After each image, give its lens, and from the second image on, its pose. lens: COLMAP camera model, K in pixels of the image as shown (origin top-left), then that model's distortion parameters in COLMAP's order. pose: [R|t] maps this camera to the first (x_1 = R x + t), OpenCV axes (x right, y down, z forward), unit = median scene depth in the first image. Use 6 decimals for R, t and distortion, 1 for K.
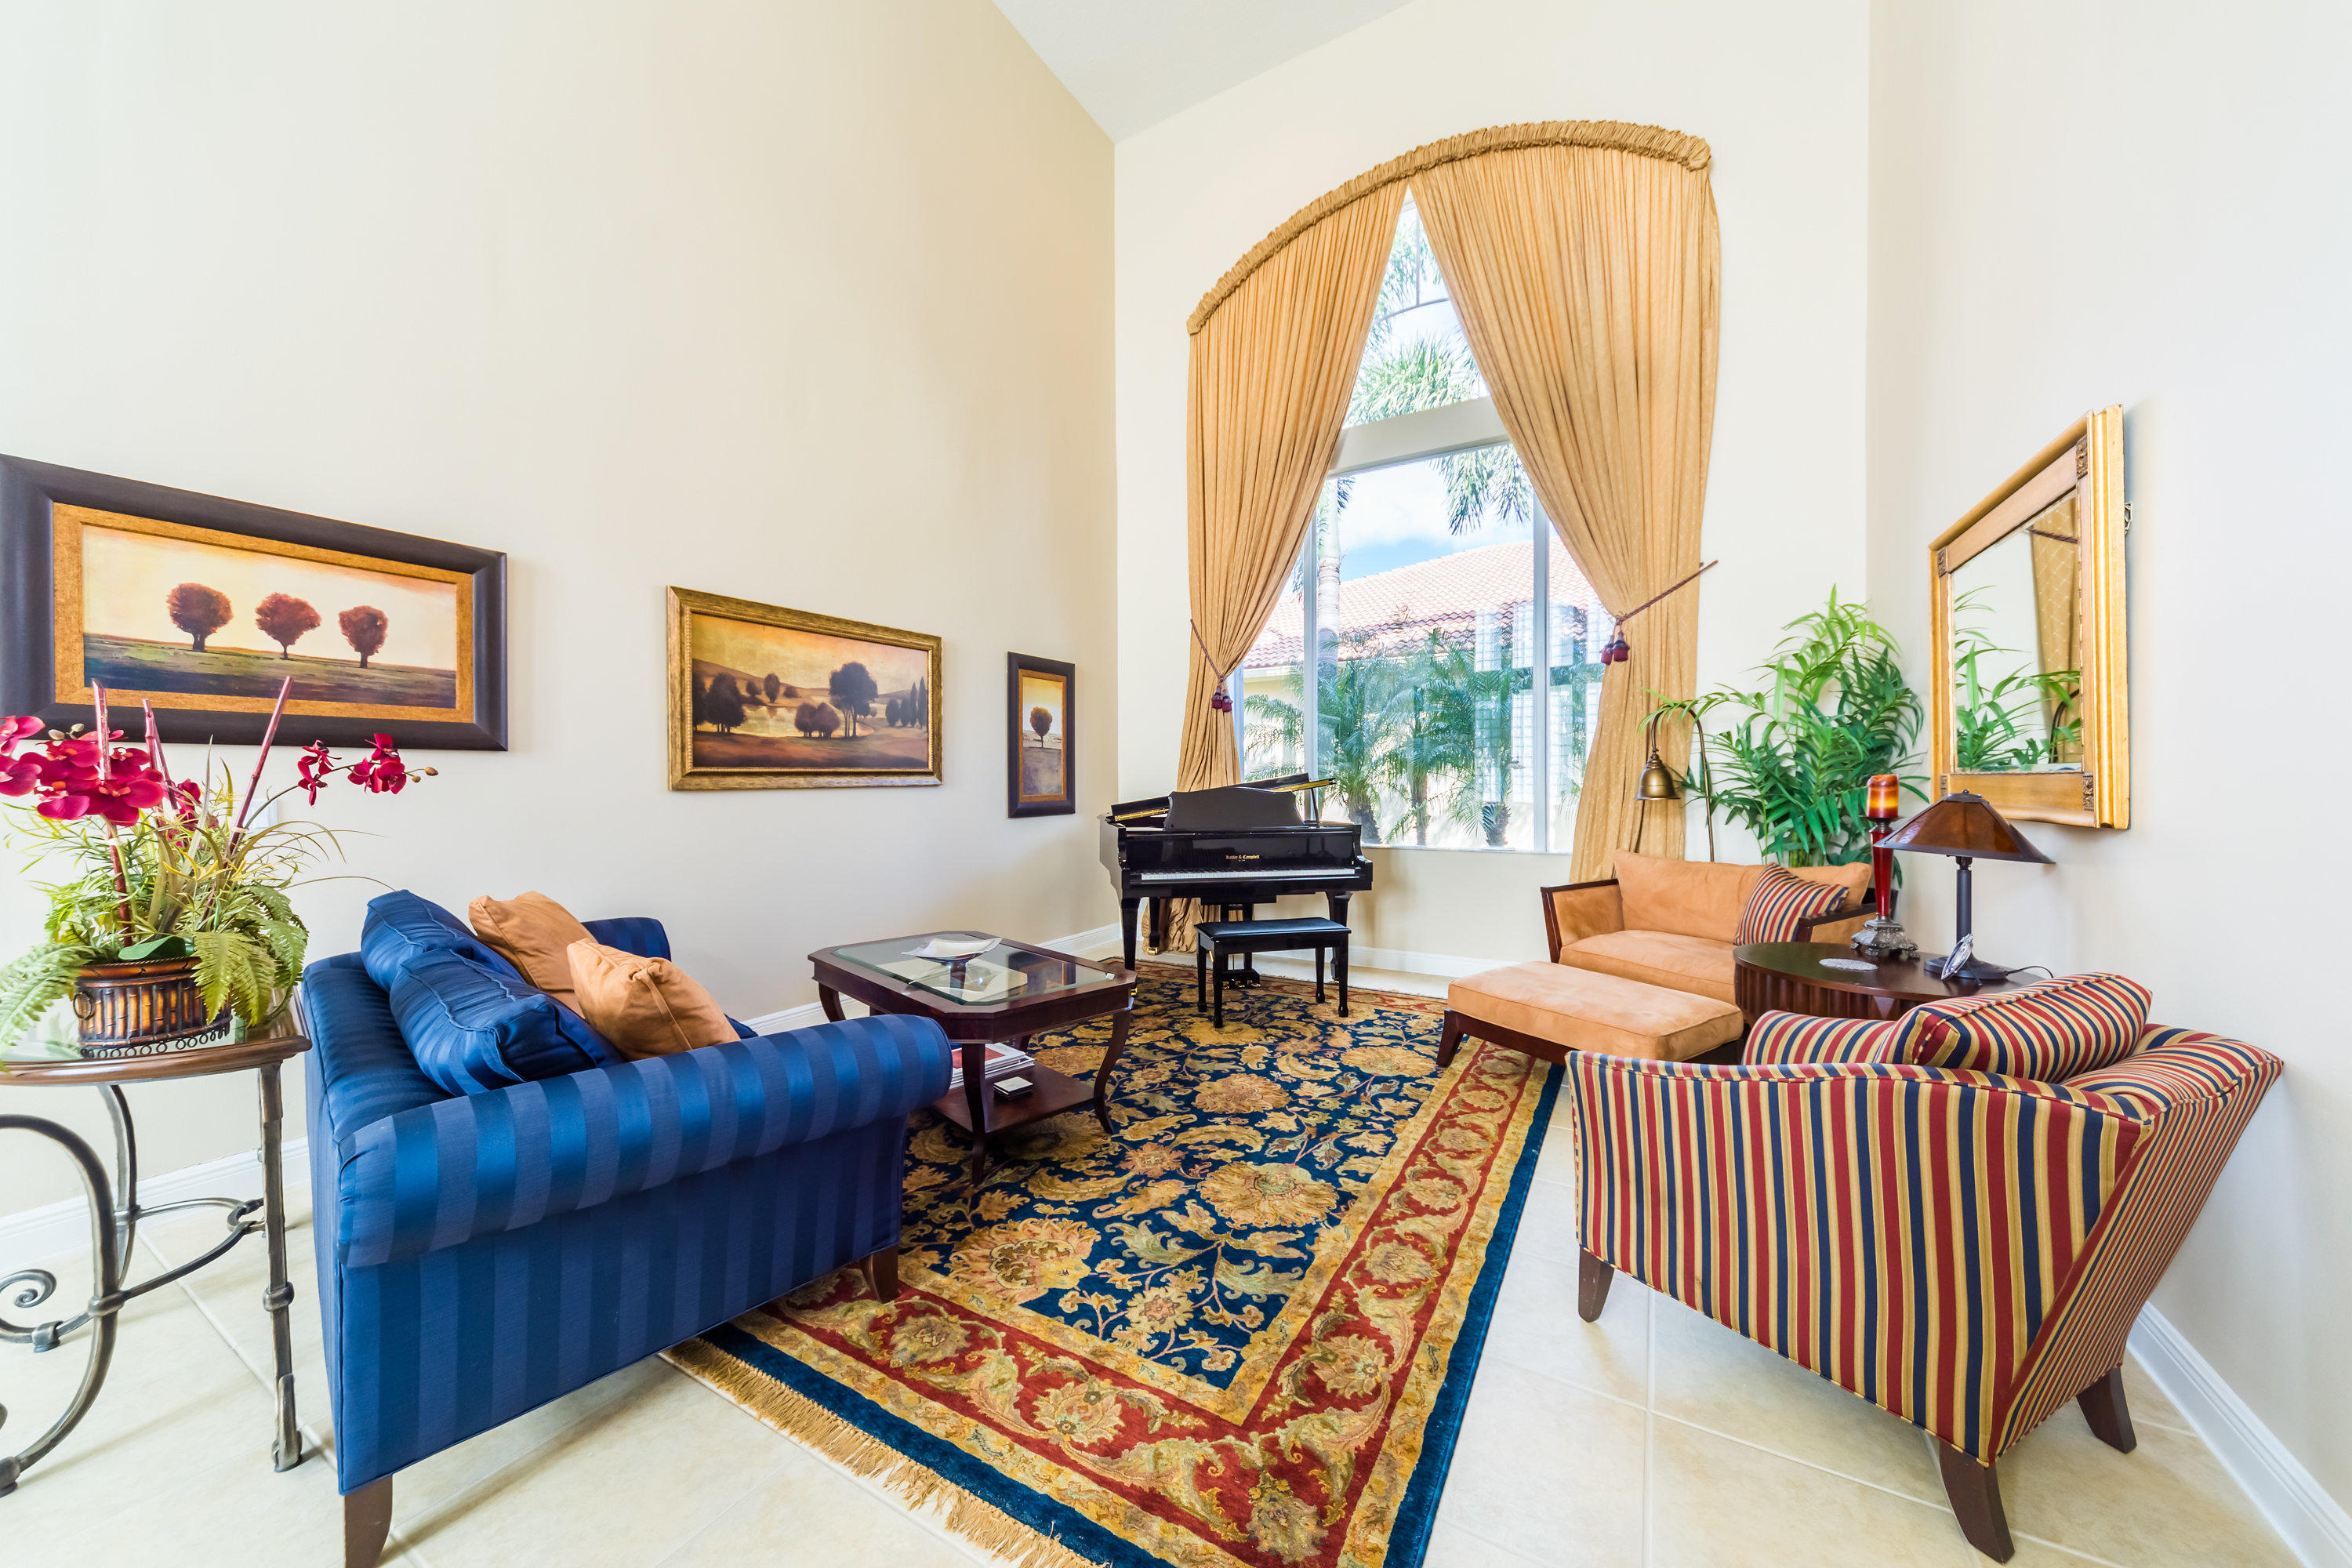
lens RADIAL K [[822.3, 0, 1174.9], [0, 822.3, 780.7], [0, 0, 1]] dist [0.004088, -0.001163]
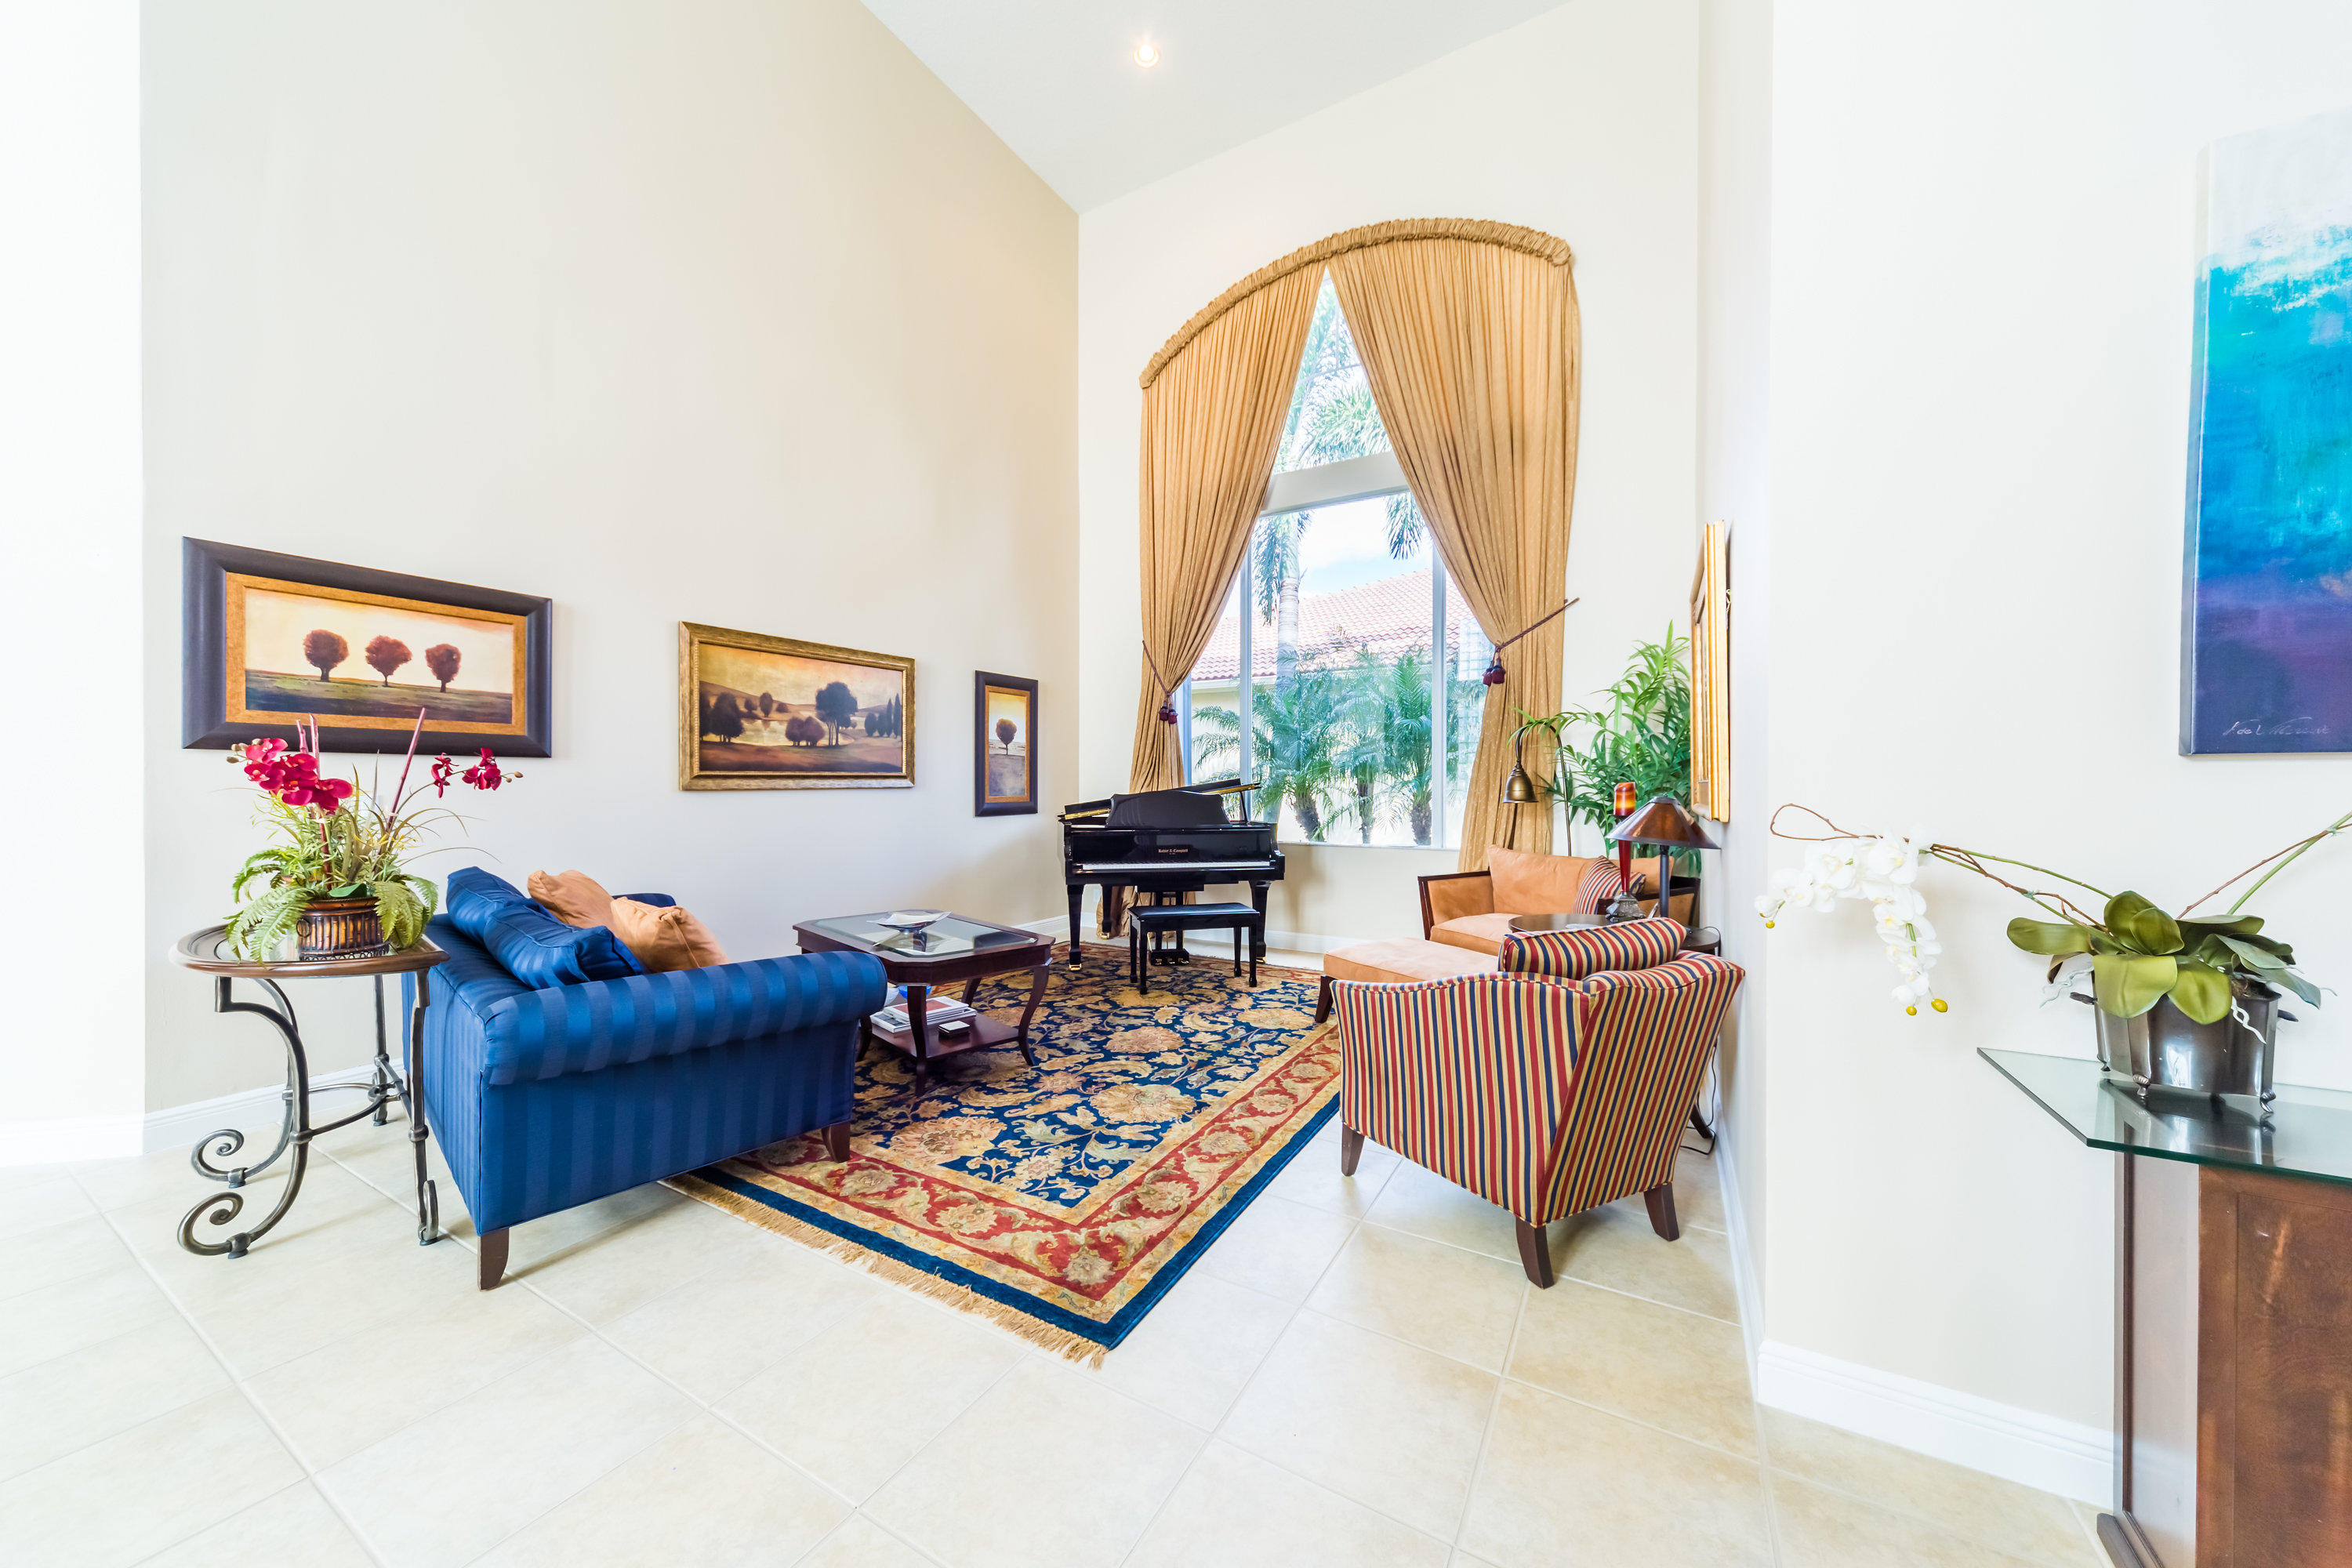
lens RADIAL K [[822.3, 0, 1175.3], [0, 822.3, 778.8], [0, 0, 1]] dist [0.004088, -0.001163]
pose [[0.999987, 0.005017, 0.000361, 0.118736], [-0.005014, 0.999963, -0.006982, -0.000130], [-0.000396, 0.006980, 0.999976, -0.220215]]
